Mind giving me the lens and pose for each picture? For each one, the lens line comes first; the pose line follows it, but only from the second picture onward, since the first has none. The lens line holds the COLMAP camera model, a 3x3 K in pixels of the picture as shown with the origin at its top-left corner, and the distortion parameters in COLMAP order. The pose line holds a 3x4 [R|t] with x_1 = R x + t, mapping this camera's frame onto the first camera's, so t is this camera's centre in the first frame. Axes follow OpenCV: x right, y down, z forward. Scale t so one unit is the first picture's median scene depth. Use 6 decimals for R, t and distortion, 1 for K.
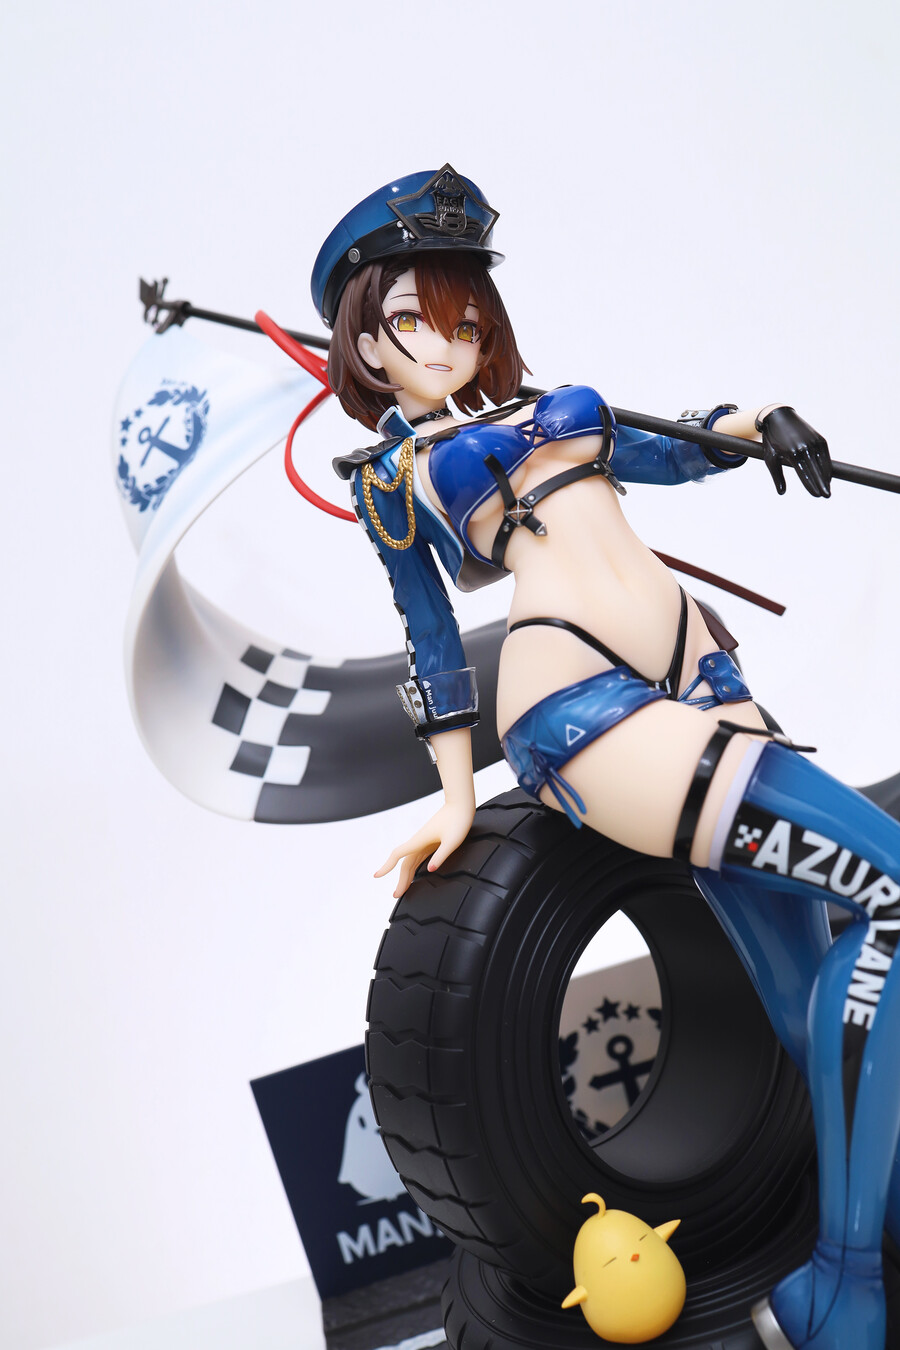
lens RADIAL K [[1420.8, 0, 450.0], [0, 1420.8, 675.0], [0, 0, 1]] dist [0.003879, -0.032788]
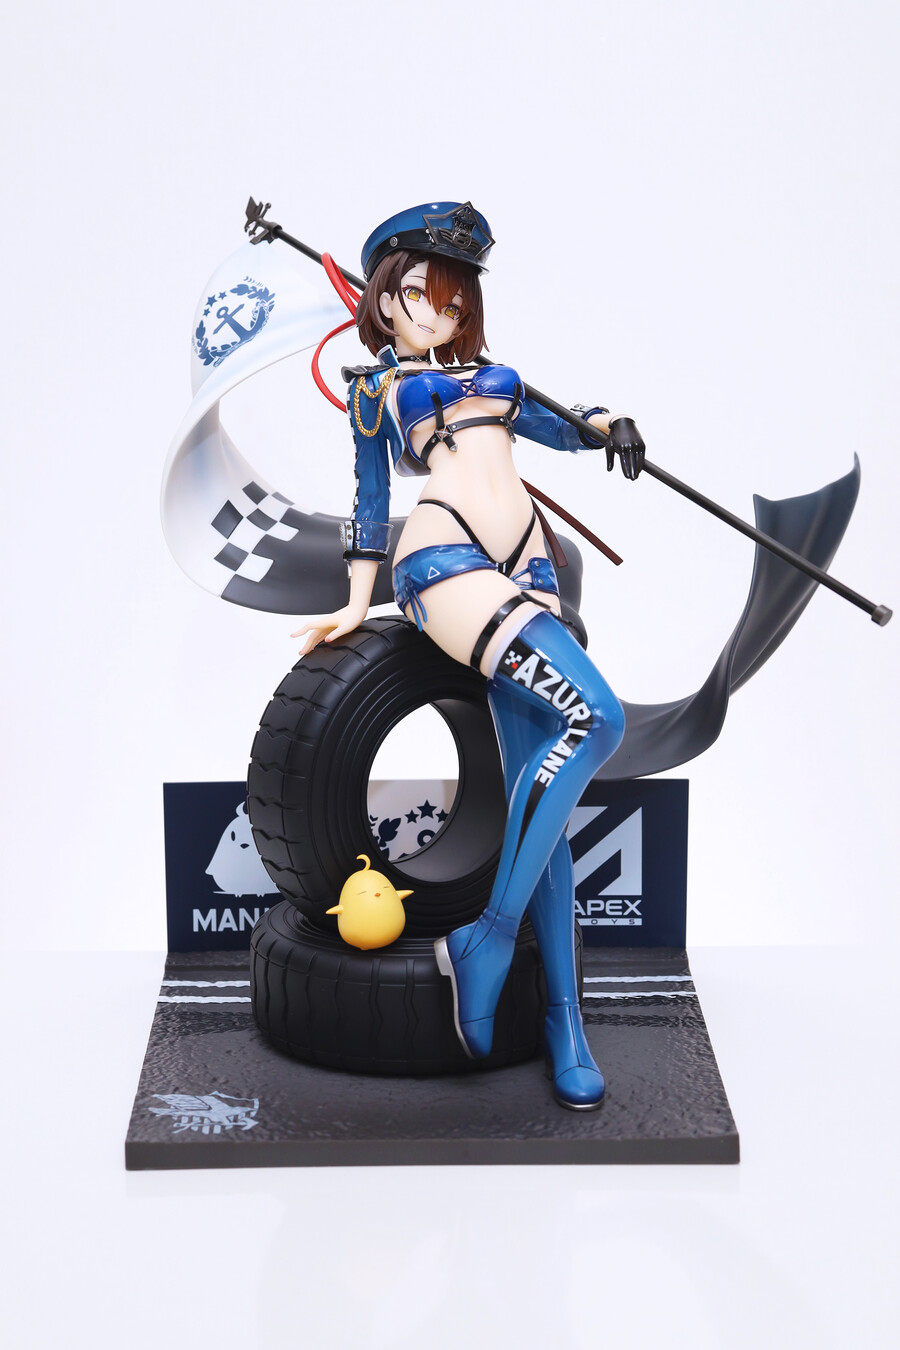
lens RADIAL K [[1590.3, 0, 451.9], [0, 1590.3, 702.0], [0, 0, 1]] dist [-0.002552, -0.009588]
pose [[0.958160, 0.285860, 0.014589, 0.108757], [-0.286187, 0.957665, 0.031213, 0.105551], [-0.005049, -0.034082, 0.999406, -0.718971]]
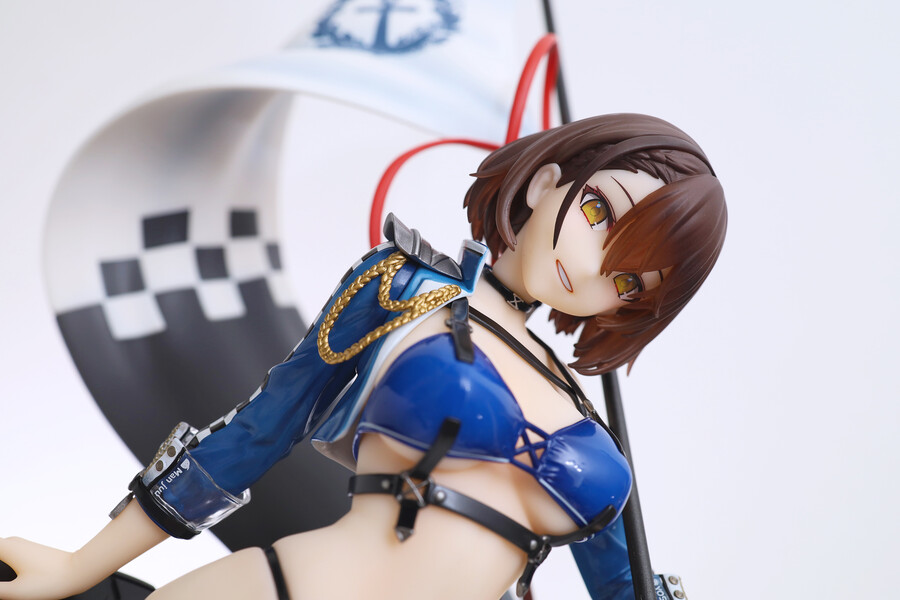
lens RADIAL K [[994.9, 0, 450.0], [0, 994.9, 300.0], [0, 0, 1]] dist [0.004290, 0.014134]
pose [[0.477793, 0.877902, -0.031656, -0.009293], [-0.875646, 0.478835, 0.062940, -0.192818], [0.070413, -0.002353, 0.997515, 0.475673]]
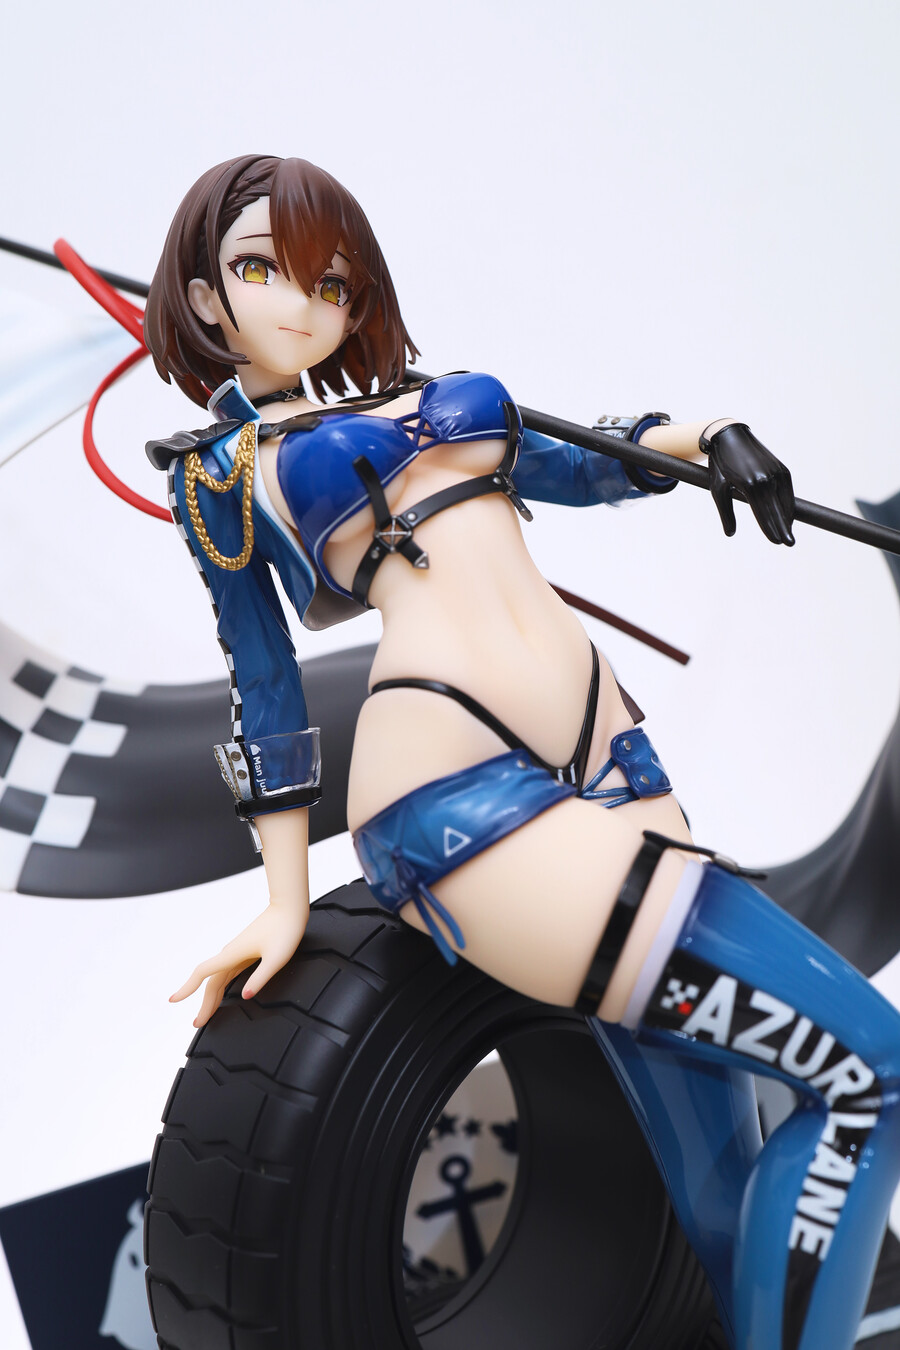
lens RADIAL K [[1442.1, 0, 450.0], [0, 1442.1, 675.0], [0, 0, 1]] dist [0.004484, -0.000712]
pose [[0.989076, 0.058753, 0.135195, -0.019874], [-0.060626, 0.998113, 0.009775, -0.046783], [-0.134365, -0.017864, 0.990771, 0.223355]]
